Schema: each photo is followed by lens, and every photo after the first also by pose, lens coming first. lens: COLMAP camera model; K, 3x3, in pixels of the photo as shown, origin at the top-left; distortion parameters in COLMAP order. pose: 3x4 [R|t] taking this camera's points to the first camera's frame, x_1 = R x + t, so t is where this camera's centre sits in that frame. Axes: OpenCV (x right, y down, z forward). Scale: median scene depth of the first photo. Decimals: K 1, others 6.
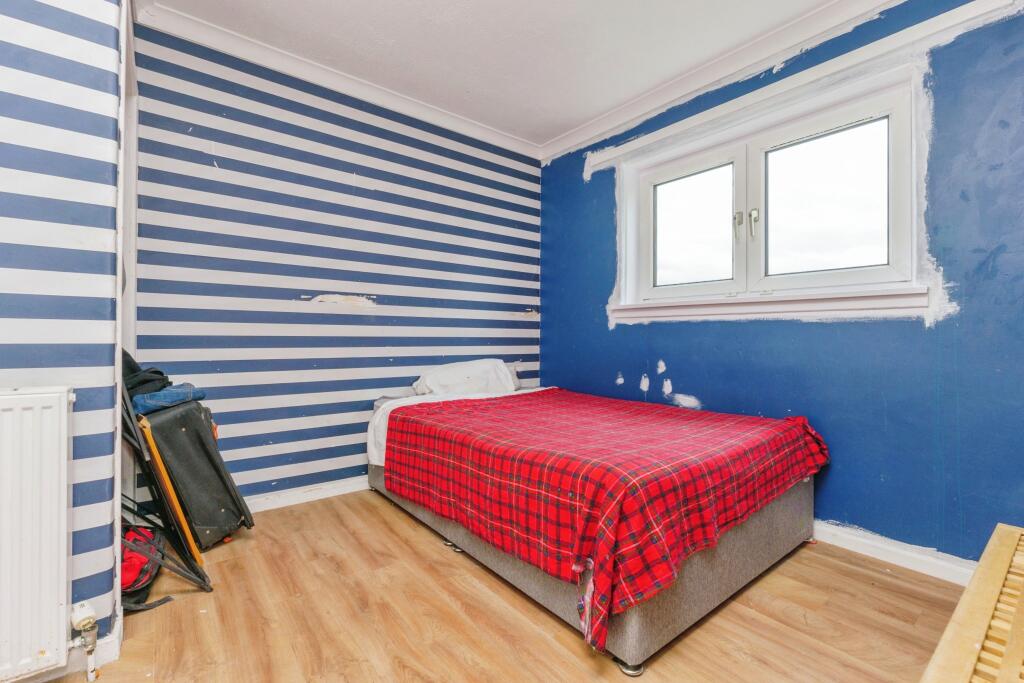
lens RADIAL K [[444.2, 0, 512.6], [0, 444.2, 334.5], [0, 0, 1]] dist [-0.000409, -0.000028]
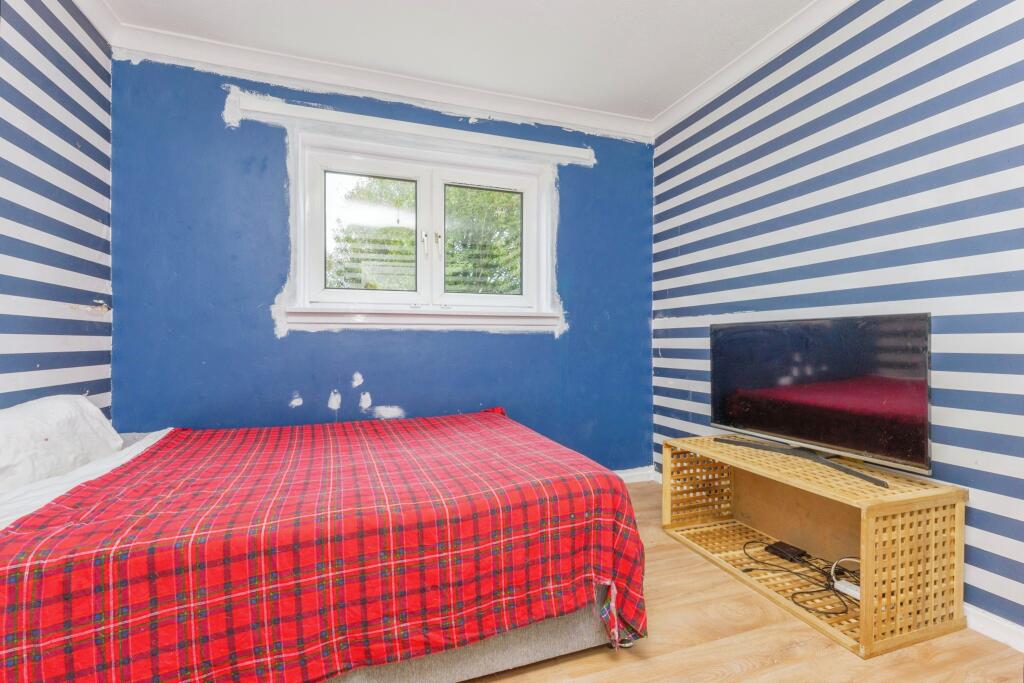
lens RADIAL K [[440.6, 0, 507.1], [0, 440.6, 344.2], [0, 0, 1]] dist [0.000879, 0.000286]
pose [[0.342359, -0.014334, 0.939460, -0.403949], [0.000567, 0.999887, 0.015049, -0.012443], [-0.939569, -0.004619, 0.342328, 0.409669]]
